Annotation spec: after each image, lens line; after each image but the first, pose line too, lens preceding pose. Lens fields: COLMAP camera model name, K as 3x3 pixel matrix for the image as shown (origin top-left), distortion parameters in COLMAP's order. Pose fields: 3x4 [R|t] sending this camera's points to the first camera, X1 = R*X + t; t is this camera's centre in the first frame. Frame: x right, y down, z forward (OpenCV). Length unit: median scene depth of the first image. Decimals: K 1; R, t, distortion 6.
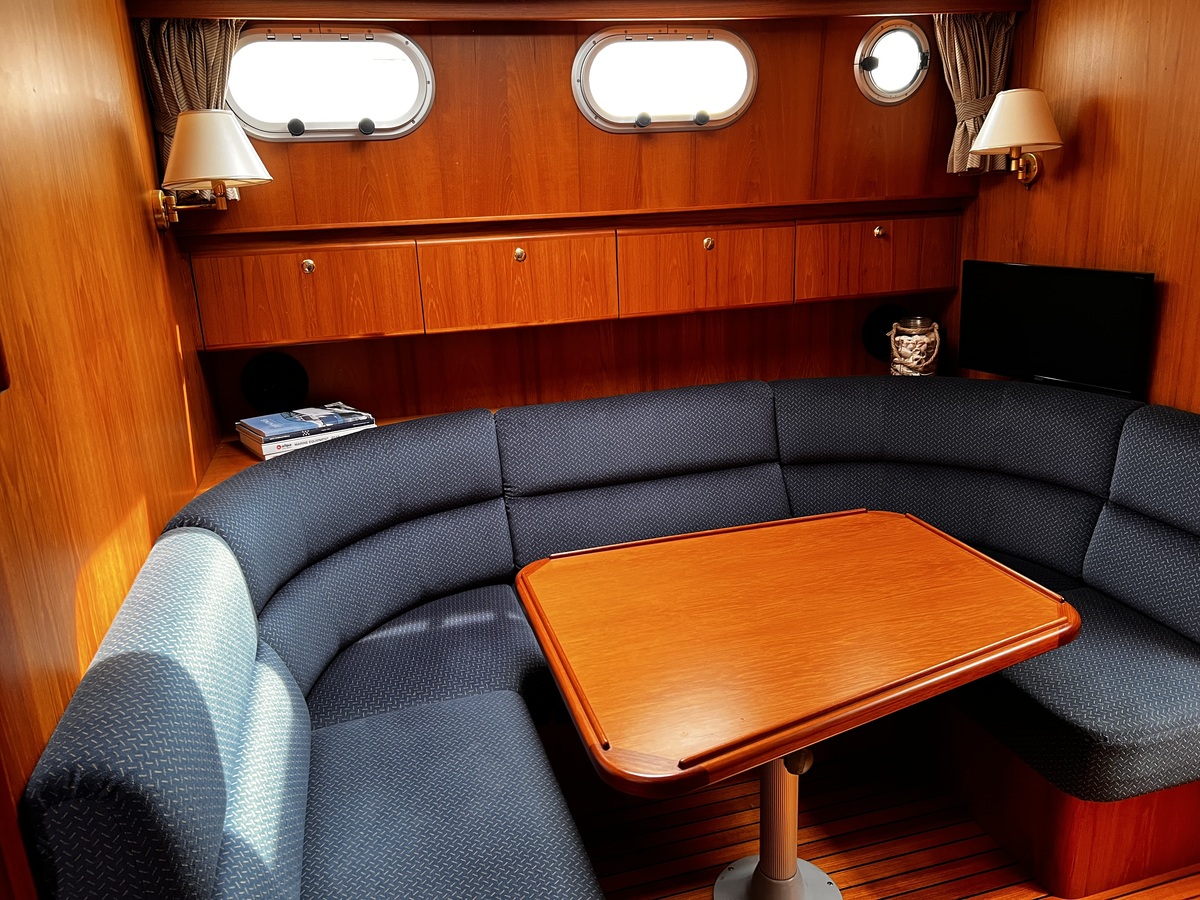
lens RADIAL K [[906.2, 0, 597.3], [0, 906.2, 458.8], [0, 0, 1]] dist [0.032943, -0.049476]
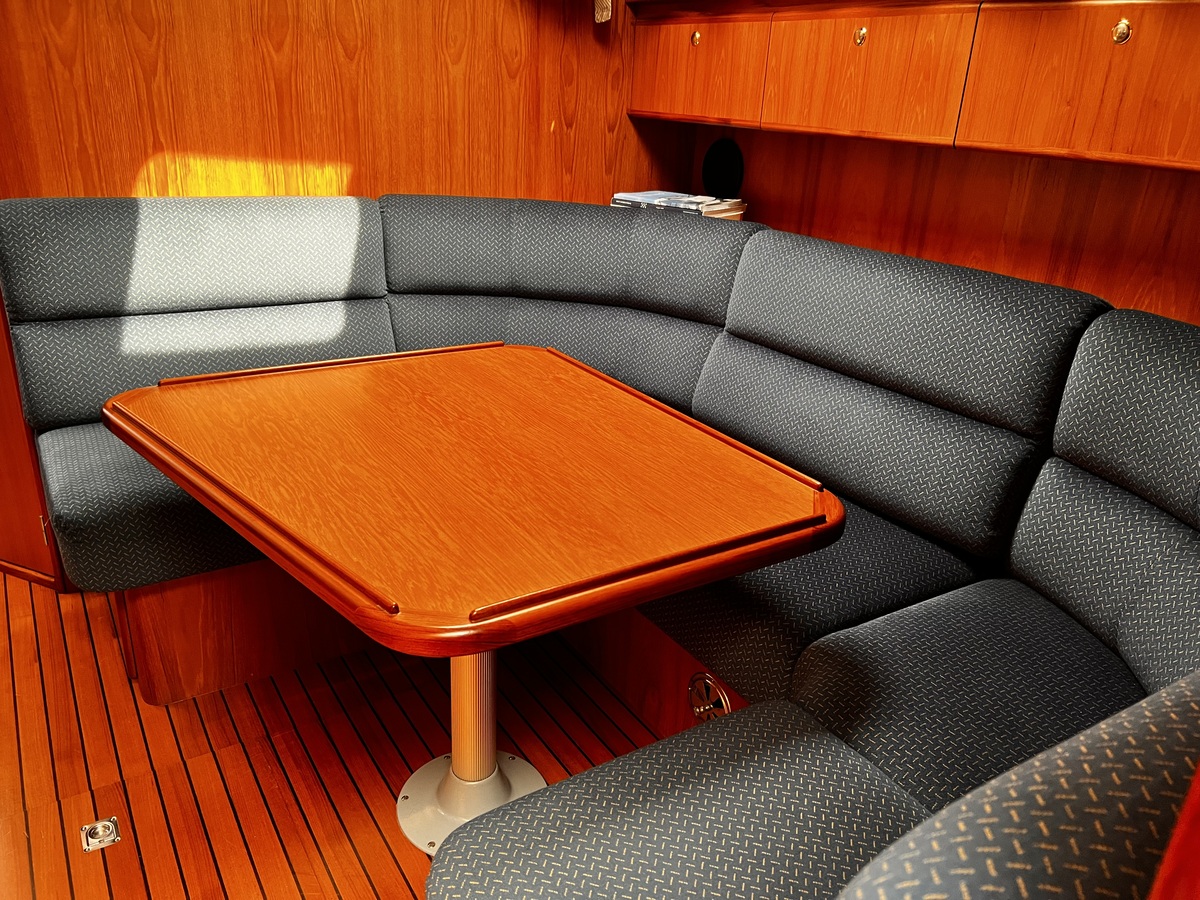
lens RADIAL K [[906.2, 0, 597.3], [0, 906.2, 458.8], [0, 0, 1]] dist [0.032943, -0.049476]
pose [[0.288399, 0.414873, -0.862964, 0.650684], [-0.322950, 0.890594, 0.320227, -0.083215], [0.901404, 0.186341, 0.390829, 0.571385]]
